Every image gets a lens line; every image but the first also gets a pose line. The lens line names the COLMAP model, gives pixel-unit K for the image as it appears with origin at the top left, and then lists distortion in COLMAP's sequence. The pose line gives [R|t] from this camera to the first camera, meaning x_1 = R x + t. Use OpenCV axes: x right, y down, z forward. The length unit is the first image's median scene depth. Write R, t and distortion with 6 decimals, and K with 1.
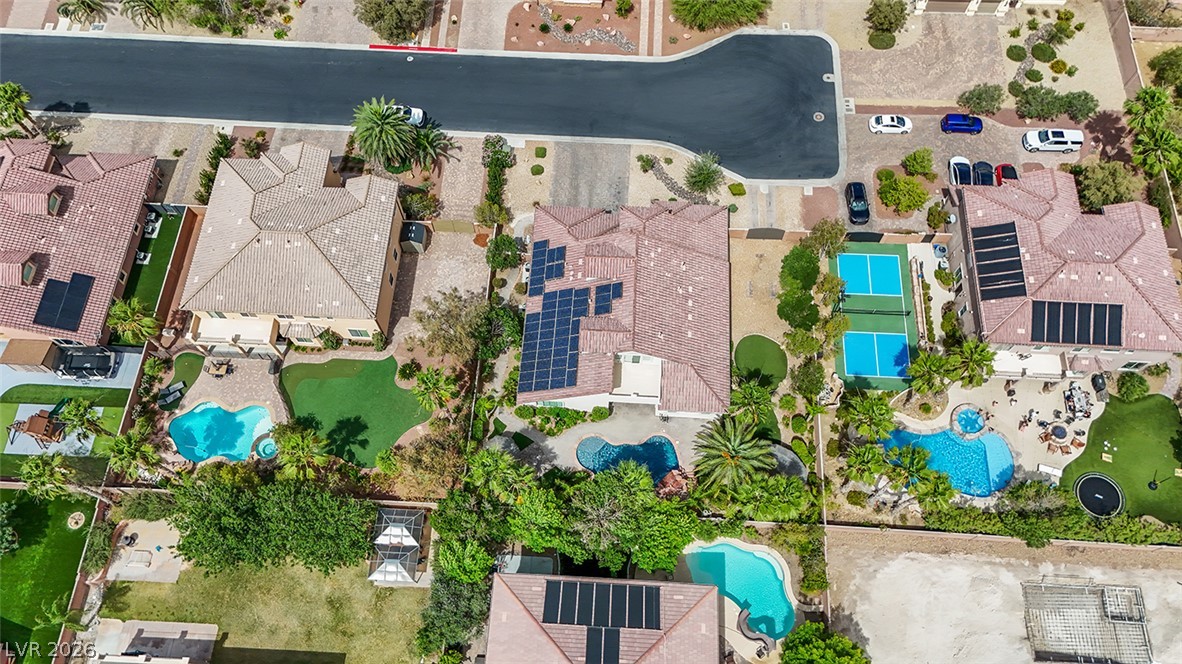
lens RADIAL K [[868.3, 0, 591.0], [0, 868.3, 332.0], [0, 0, 1]] dist [0.075560, -0.091781]
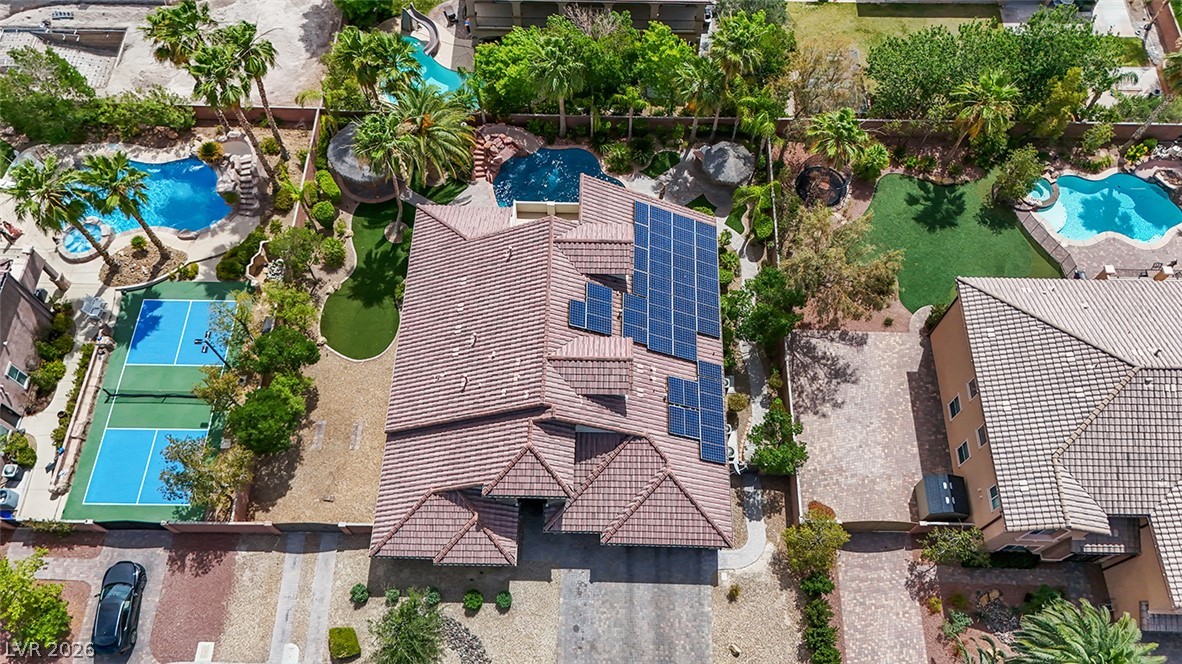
lens RADIAL K [[891.8, 0, 596.4], [0, 891.8, 330.9], [0, 0, 1]] dist [0.040102, -0.005980]
pose [[-0.999278, 0.036361, -0.010979, 0.019519], [-0.030763, -0.605268, 0.795427, -0.471452], [0.022278, 0.795191, 0.605950, 0.535416]]
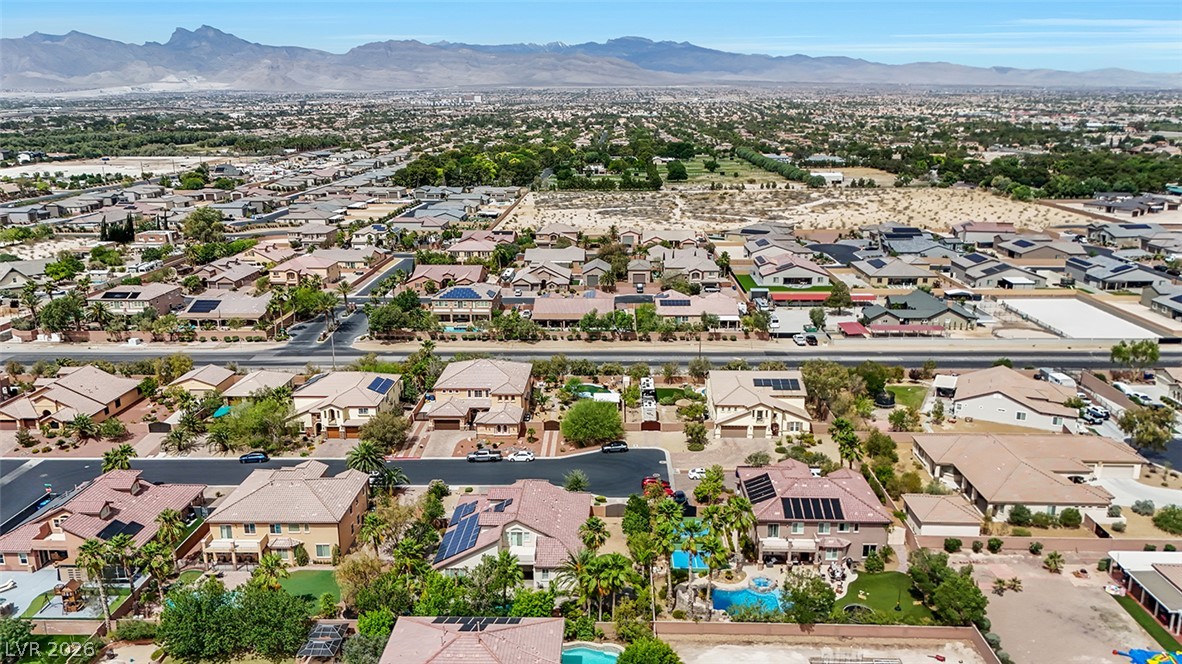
lens RADIAL K [[868.3, 0, 591.0], [0, 868.3, 332.0], [0, 0, 1]] dist [0.075560, -0.091781]
pose [[0.999518, -0.002391, 0.030940, 0.105300], [0.025435, 0.634299, -0.772669, 0.784023], [-0.017777, 0.773084, 0.634055, -0.146654]]
